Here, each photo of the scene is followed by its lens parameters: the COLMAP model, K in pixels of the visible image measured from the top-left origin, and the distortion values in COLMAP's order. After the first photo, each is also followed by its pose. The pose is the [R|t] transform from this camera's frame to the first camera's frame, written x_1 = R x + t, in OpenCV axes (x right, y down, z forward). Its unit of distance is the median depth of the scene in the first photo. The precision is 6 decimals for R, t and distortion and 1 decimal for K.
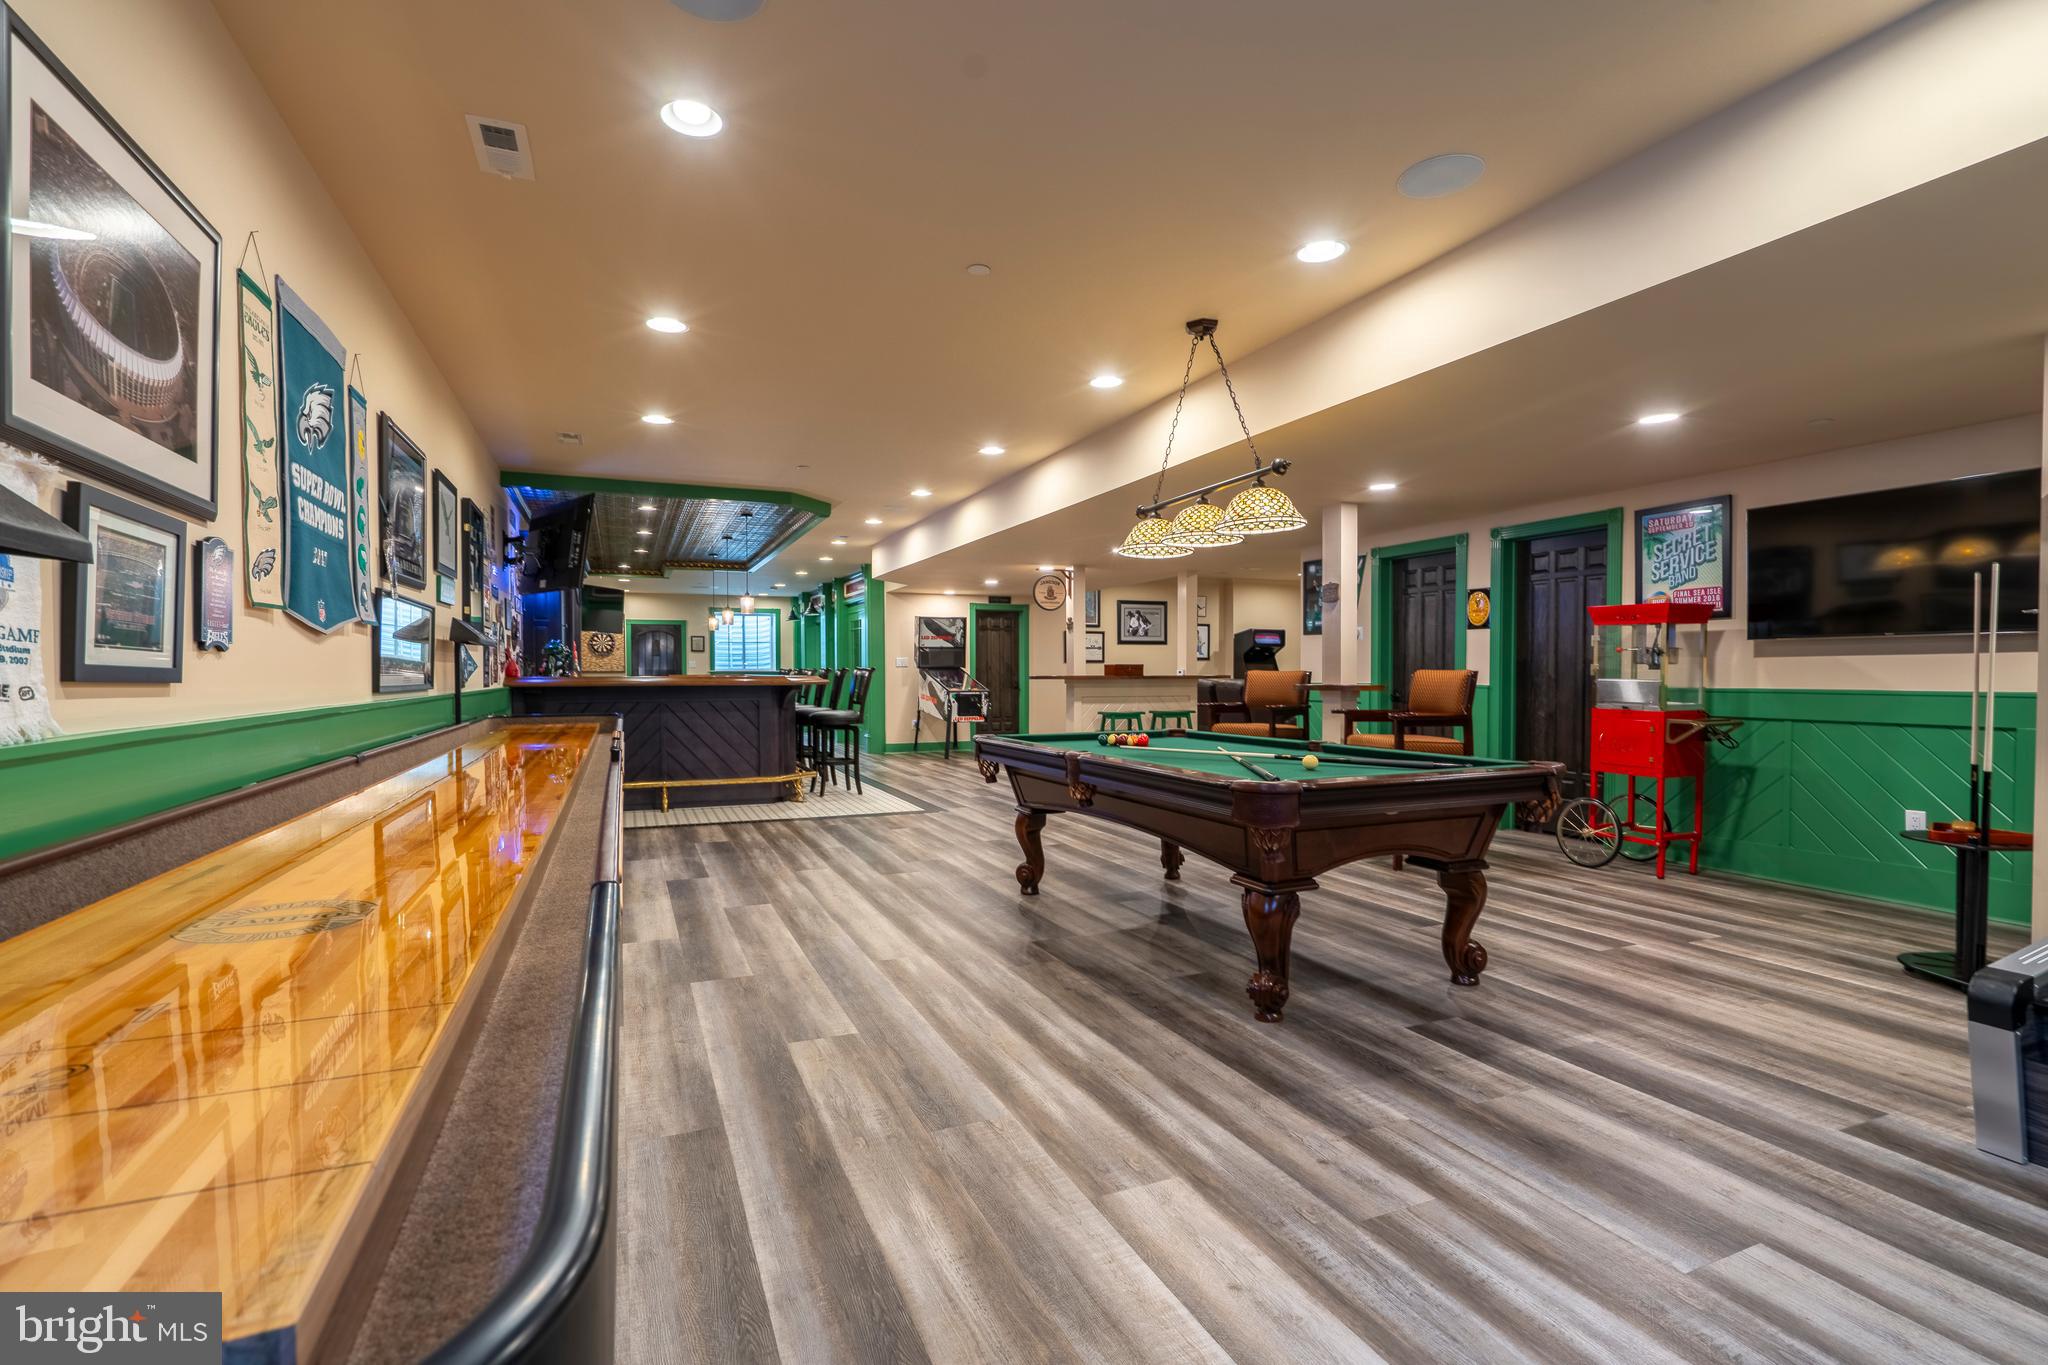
lens RADIAL K [[943.7, 0, 1024.0], [0, 943.7, 682.5], [0, 0, 1]] dist [-0.000708, -0.000050]
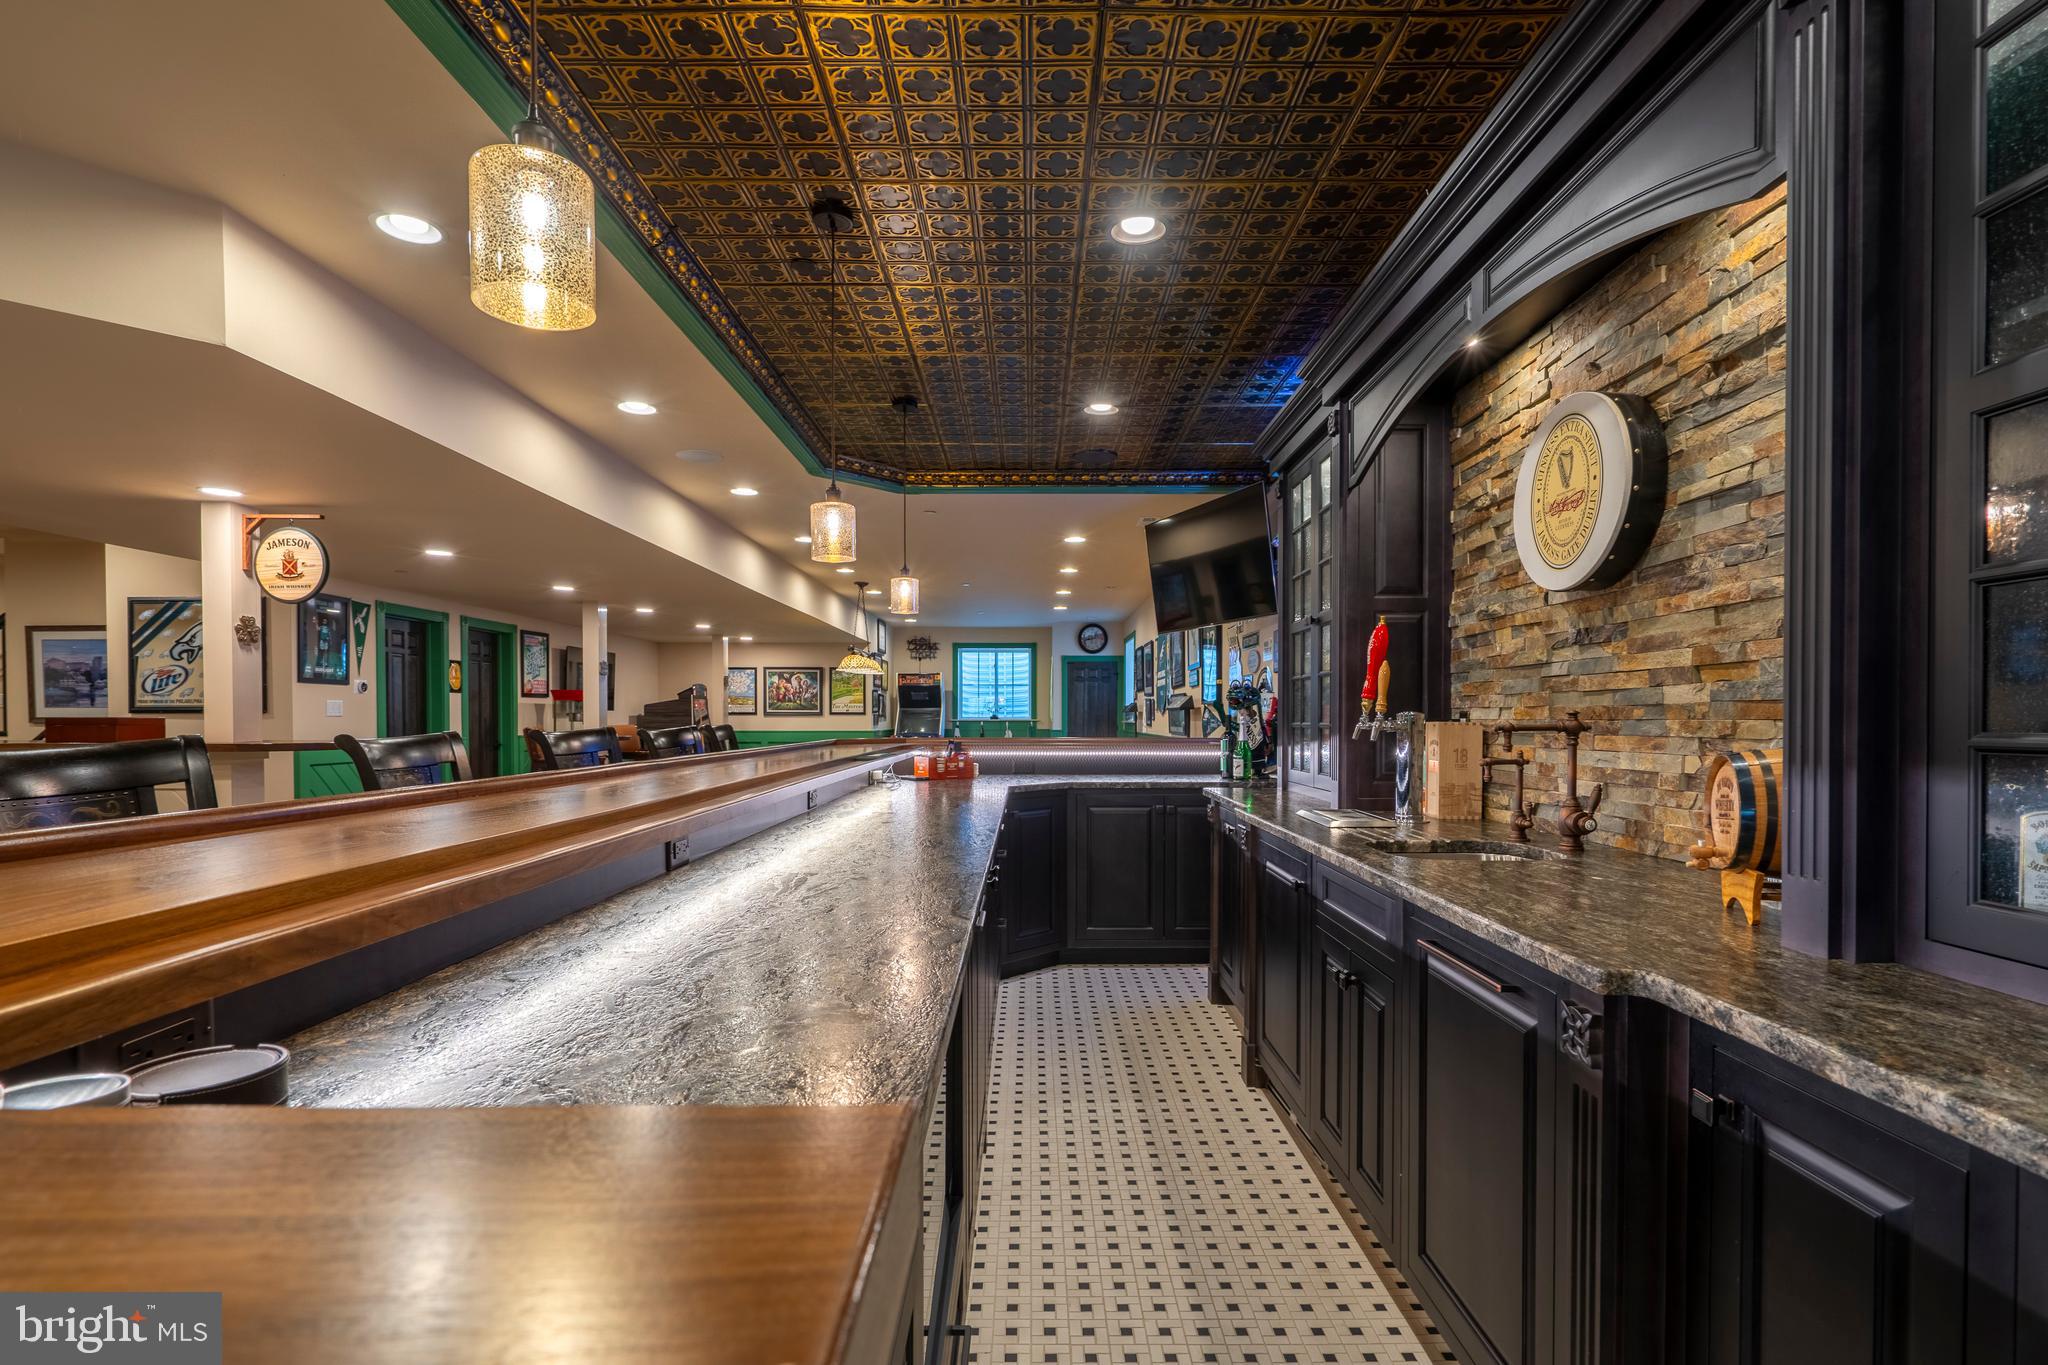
lens RADIAL K [[965.8, 0, 1023.1], [0, 965.8, 719.2], [0, 0, 1]] dist [0.000060, -0.000025]
pose [[-0.915822, -0.006342, 0.401535, -0.713432], [-0.002210, 0.999940, 0.010754, -0.037501], [-0.401579, 0.008961, -0.915781, 1.857201]]
